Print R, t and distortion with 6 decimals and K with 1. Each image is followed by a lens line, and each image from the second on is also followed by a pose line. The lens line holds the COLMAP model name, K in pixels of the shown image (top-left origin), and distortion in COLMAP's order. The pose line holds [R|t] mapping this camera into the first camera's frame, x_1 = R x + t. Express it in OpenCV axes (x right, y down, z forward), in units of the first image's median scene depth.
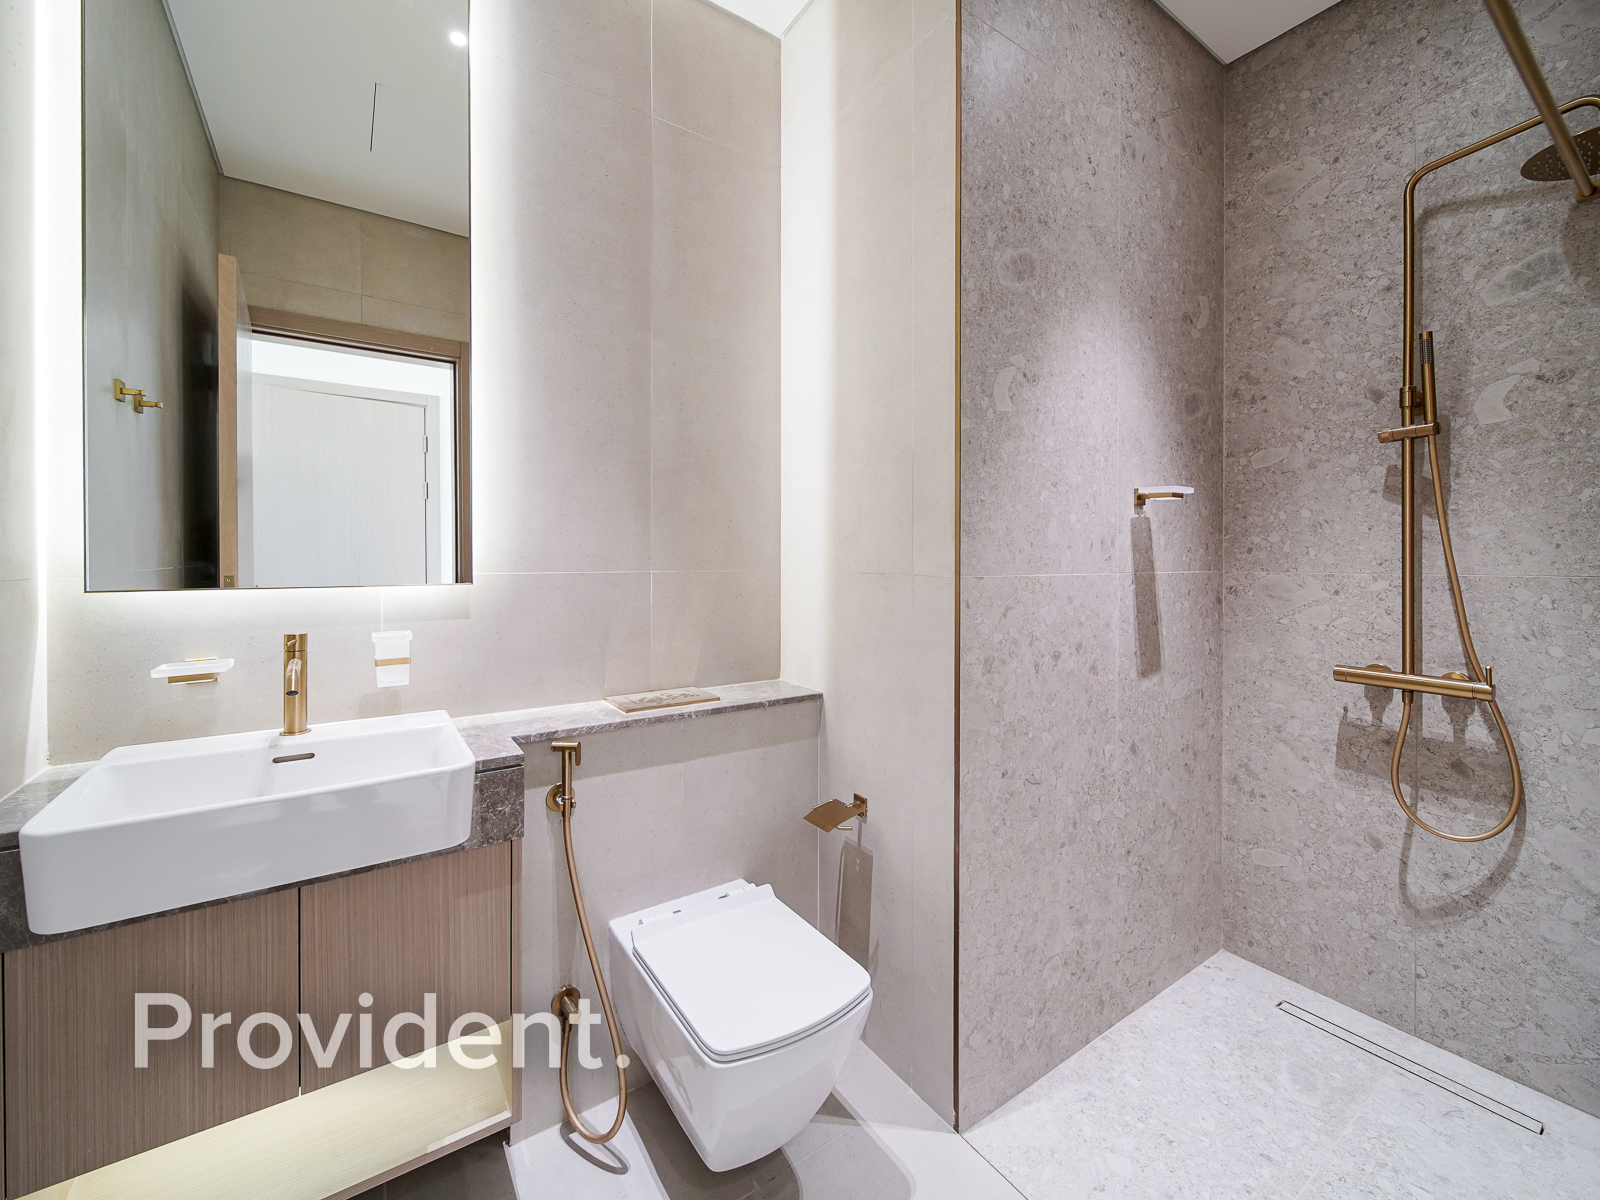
lens RADIAL K [[660.7, 0, 804.7], [0, 660.7, 557.1], [0, 0, 1]] dist [-0.000888, -0.000631]
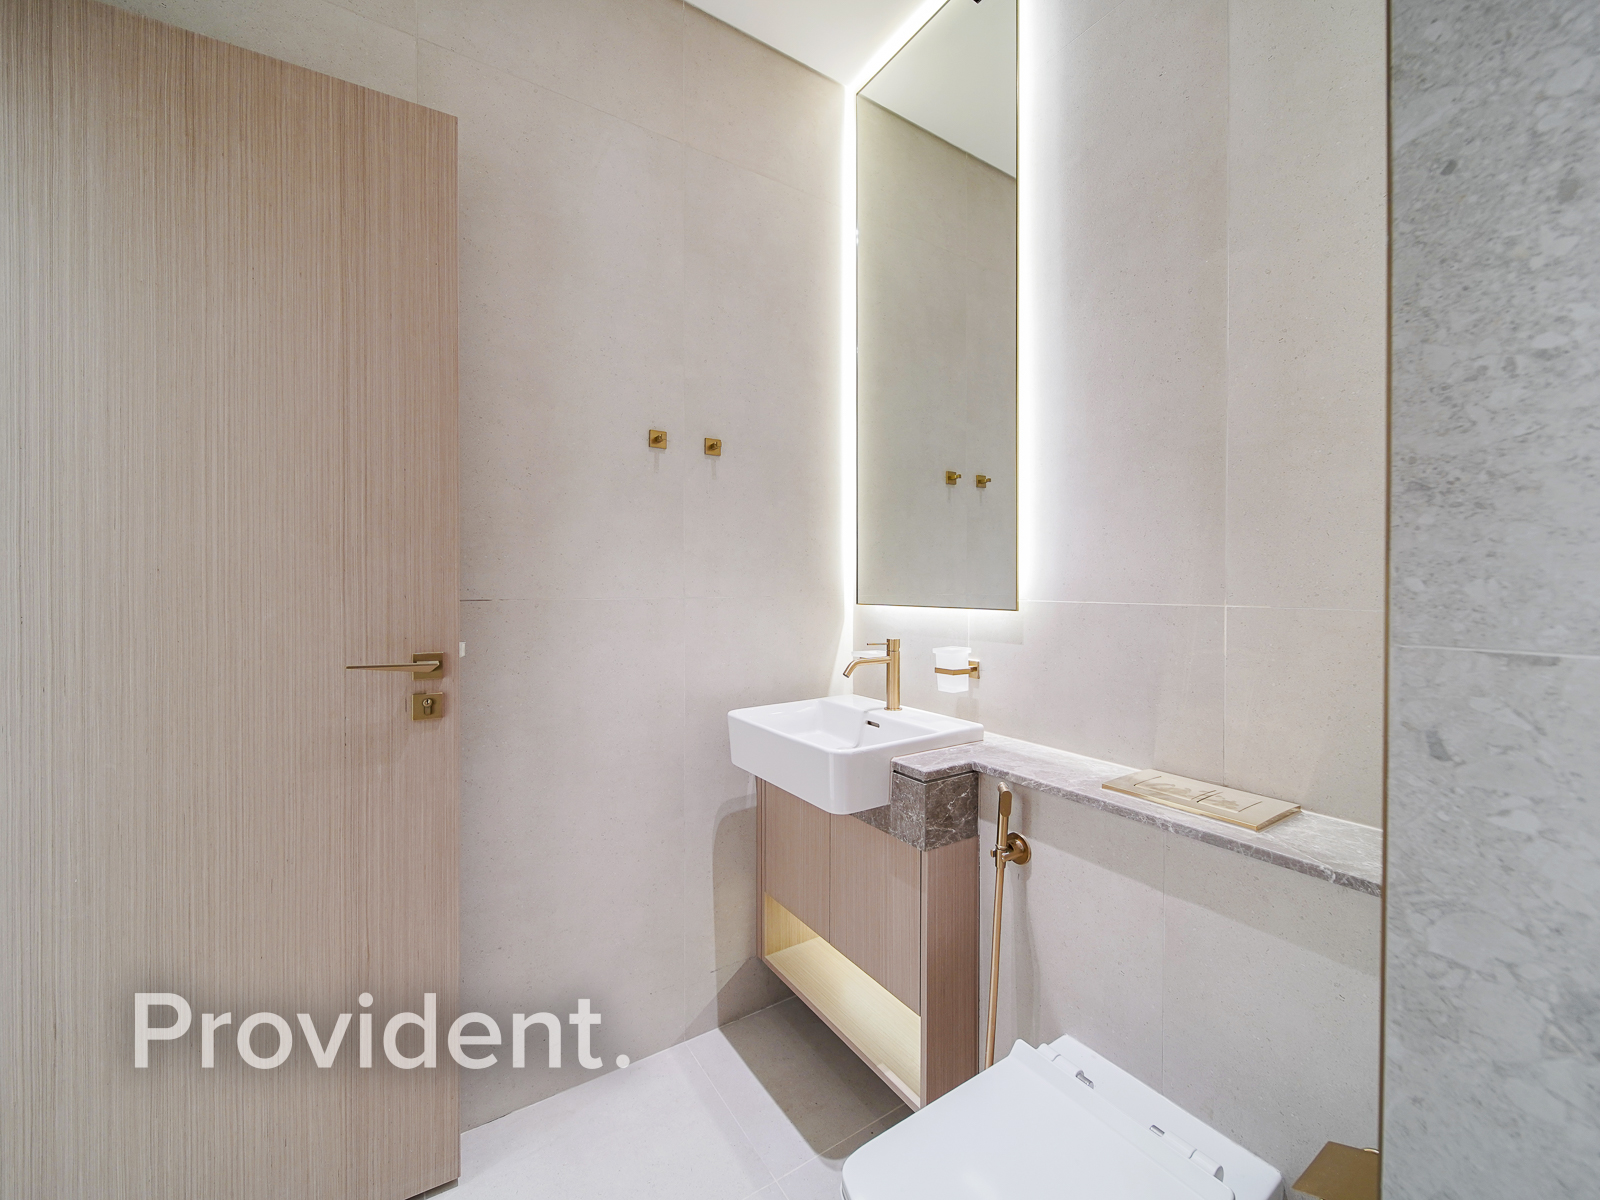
lens RADIAL K [[646.3, 0, 804.3], [0, 646.3, 586.3], [0, 0, 1]] dist [-0.002002, -0.000533]
pose [[-0.018751, 0.000543, -0.999824, 0.446983], [-0.002949, 0.999995, 0.000599, 0.003493], [0.999820, 0.002960, -0.018749, 0.620456]]
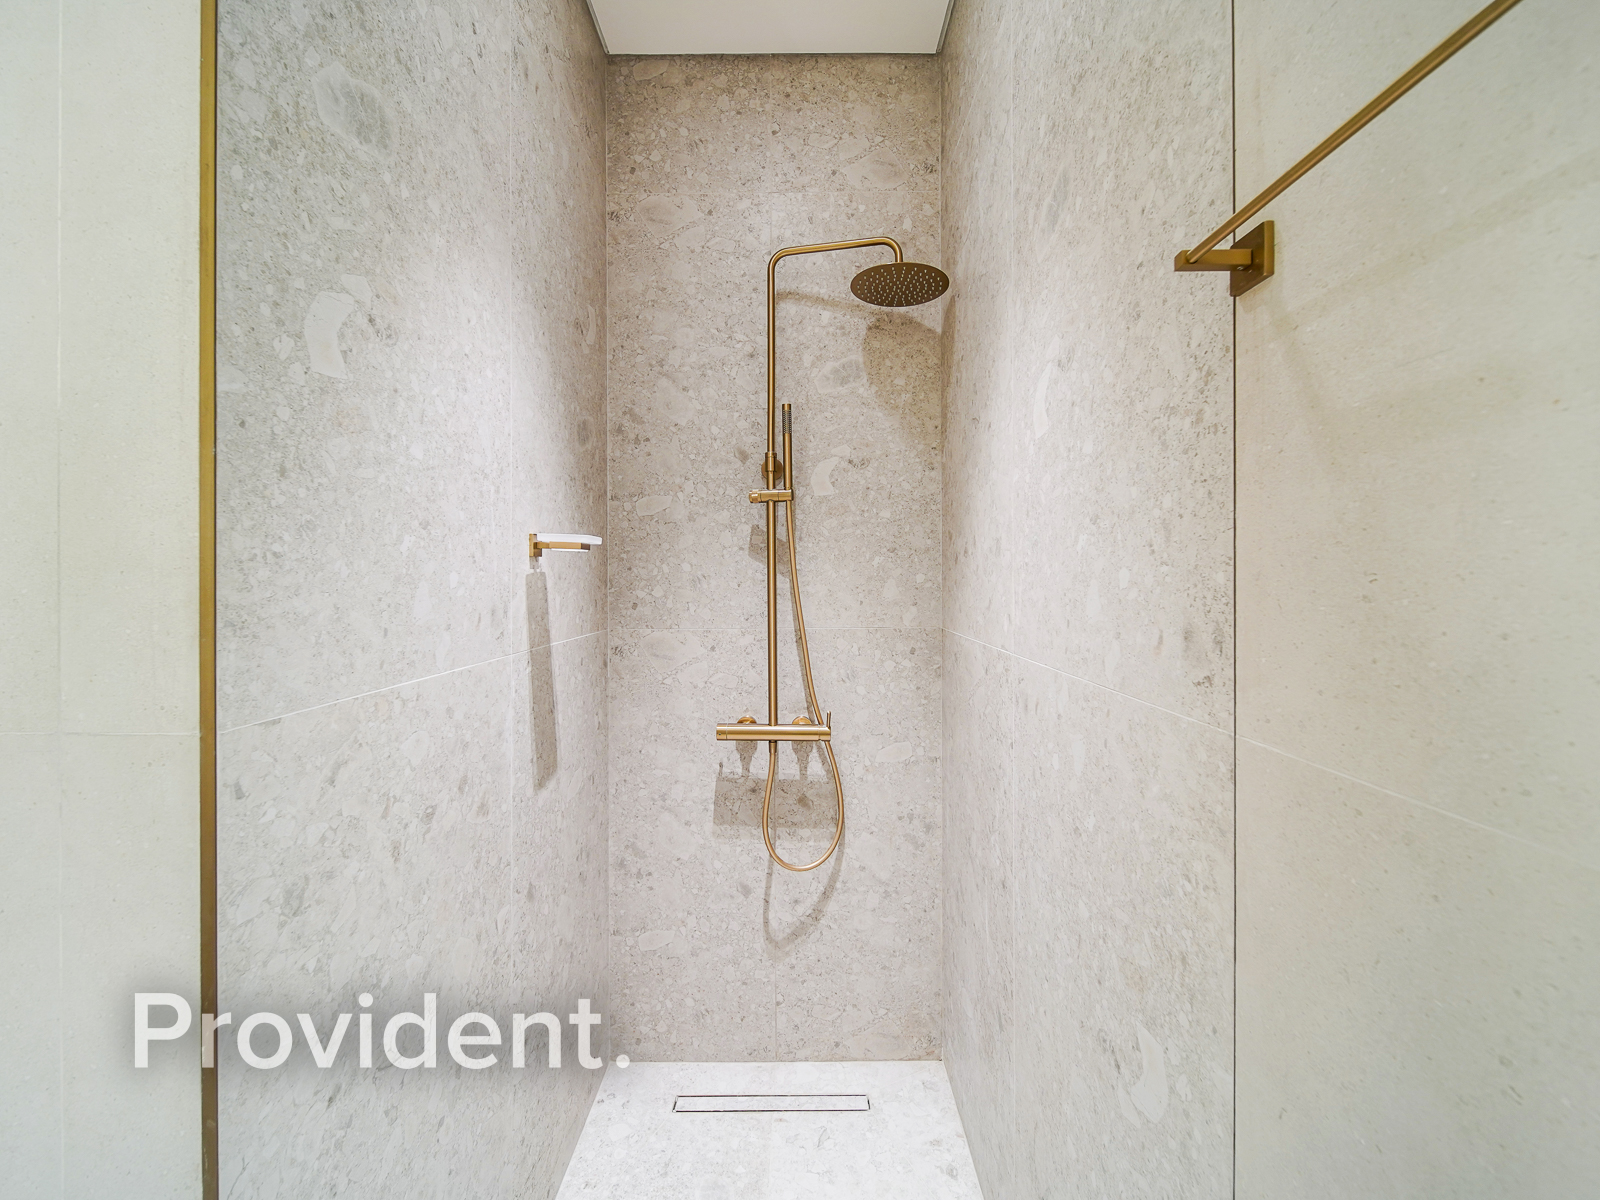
lens RADIAL K [[645.2, 0, 798.8], [0, 645.2, 576.5], [0, 0, 1]] dist [0.000267, -0.000436]
pose [[0.566264, -0.002260, 0.824221, 0.087613], [0.004472, 0.999990, -0.000330, -0.058778], [-0.824212, 0.003873, 0.566268, 0.377961]]
